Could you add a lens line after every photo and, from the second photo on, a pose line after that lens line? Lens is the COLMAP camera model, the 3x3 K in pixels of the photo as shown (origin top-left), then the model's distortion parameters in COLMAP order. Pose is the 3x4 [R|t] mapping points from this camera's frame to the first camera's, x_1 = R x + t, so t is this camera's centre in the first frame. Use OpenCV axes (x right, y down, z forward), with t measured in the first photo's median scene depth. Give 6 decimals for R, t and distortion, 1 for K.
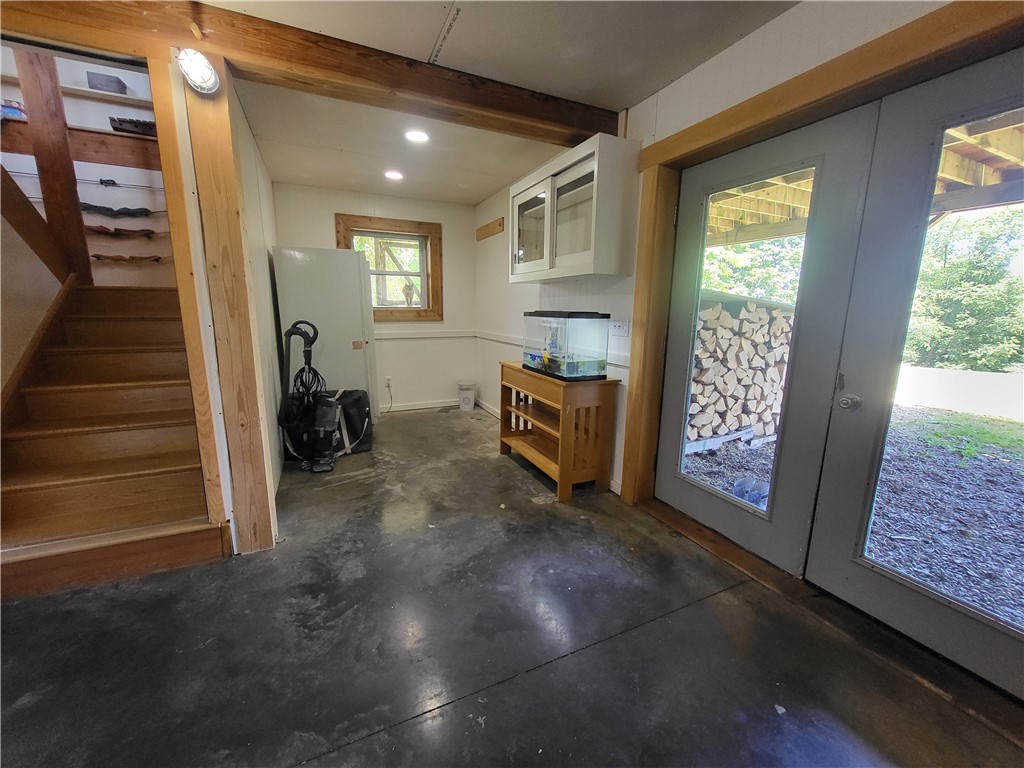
lens RADIAL K [[403.8, 0, 512.3], [0, 403.8, 383.2], [0, 0, 1]] dist [0.000831, 0.000052]
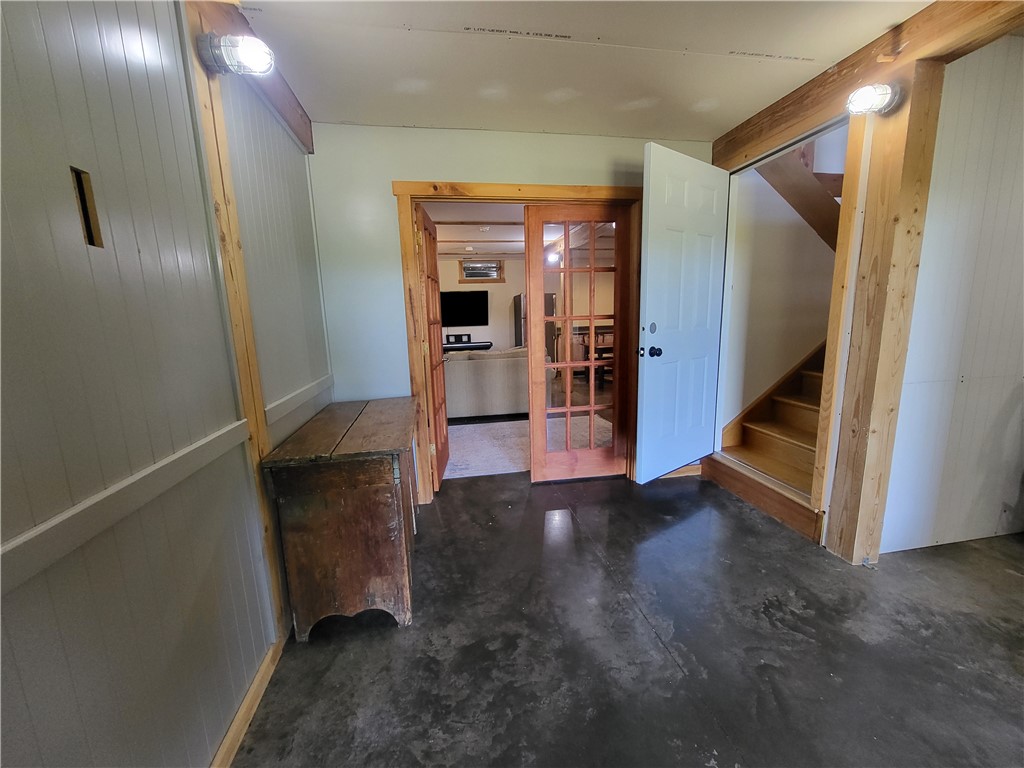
lens RADIAL K [[403.8, 0, 509.5], [0, 403.8, 385.9], [0, 0, 1]] dist [0.000831, 0.000052]
pose [[-0.256962, 0.161776, -0.952785, 0.535070], [-0.158368, 0.965514, 0.206648, -0.083802], [0.953357, 0.203991, -0.222480, 0.396072]]
